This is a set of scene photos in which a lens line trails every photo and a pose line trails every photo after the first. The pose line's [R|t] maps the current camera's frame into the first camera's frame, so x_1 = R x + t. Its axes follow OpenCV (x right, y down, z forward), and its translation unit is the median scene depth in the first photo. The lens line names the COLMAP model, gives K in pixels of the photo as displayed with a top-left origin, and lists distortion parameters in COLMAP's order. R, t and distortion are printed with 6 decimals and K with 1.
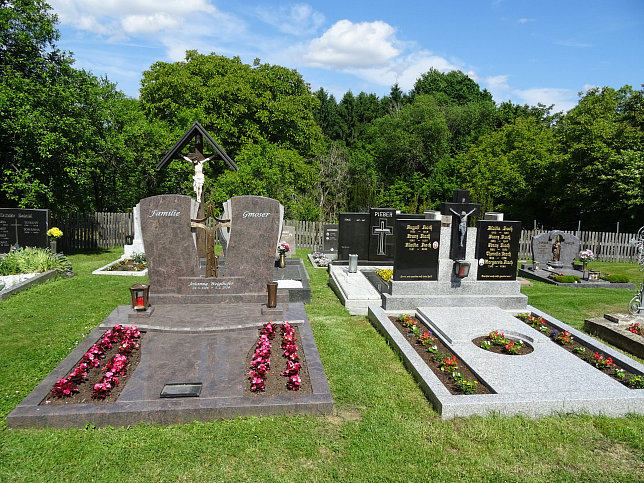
lens RADIAL K [[458.7, 0, 319.6], [0, 458.7, 238.5], [0, 0, 1]] dist [0.000973, -0.002399]
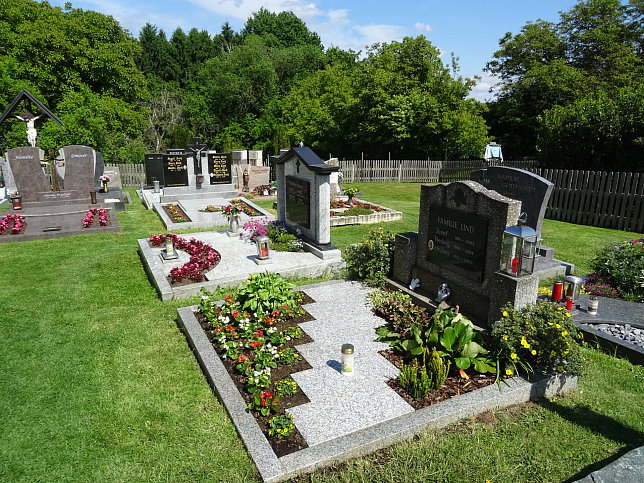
lens RADIAL K [[466.0, 0, 322.4], [0, 466.0, 238.5], [0, 0, 1]] dist [-0.012569, 0.012754]
pose [[0.948066, -0.100975, 0.301621, 0.034898], [0.062875, 0.989055, 0.133481, 0.016234], [-0.311798, -0.107584, 0.944038, -0.201436]]
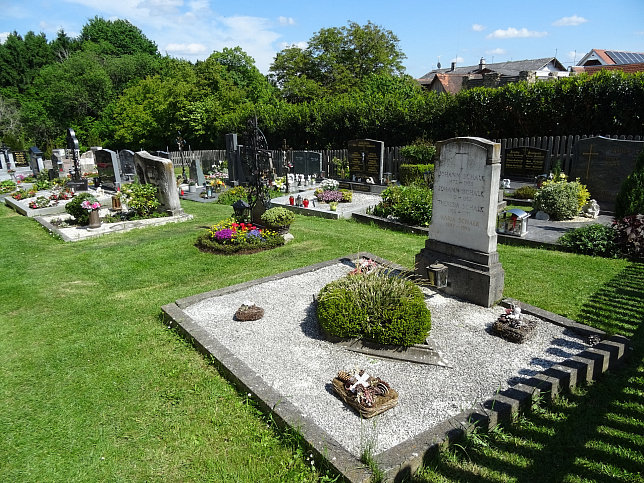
lens RADIAL K [[458.7, 0, 319.7], [0, 458.7, 237.6], [0, 0, 1]] dist [0.000973, -0.002399]
pose [[0.835255, -0.194053, 0.514482, 0.075031], [0.120661, 0.977536, 0.172815, 0.060309], [-0.536460, -0.082267, 0.839906, -0.710482]]
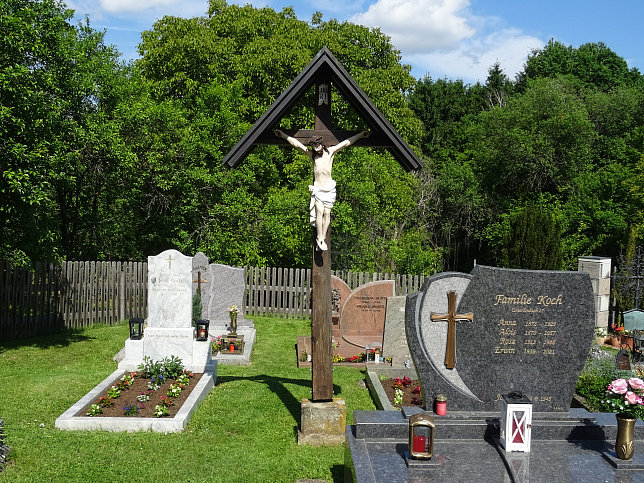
lens RADIAL K [[639.8, 0, 320.4], [0, 639.8, 243.2], [0, 0, 1]] dist [0.026877, 0.000000]
pose [[0.997824, 0.002833, -0.065878, -0.082412], [-0.007411, 0.997565, -0.069346, -0.016642], [0.065521, 0.069684, 0.995415, 0.161069]]
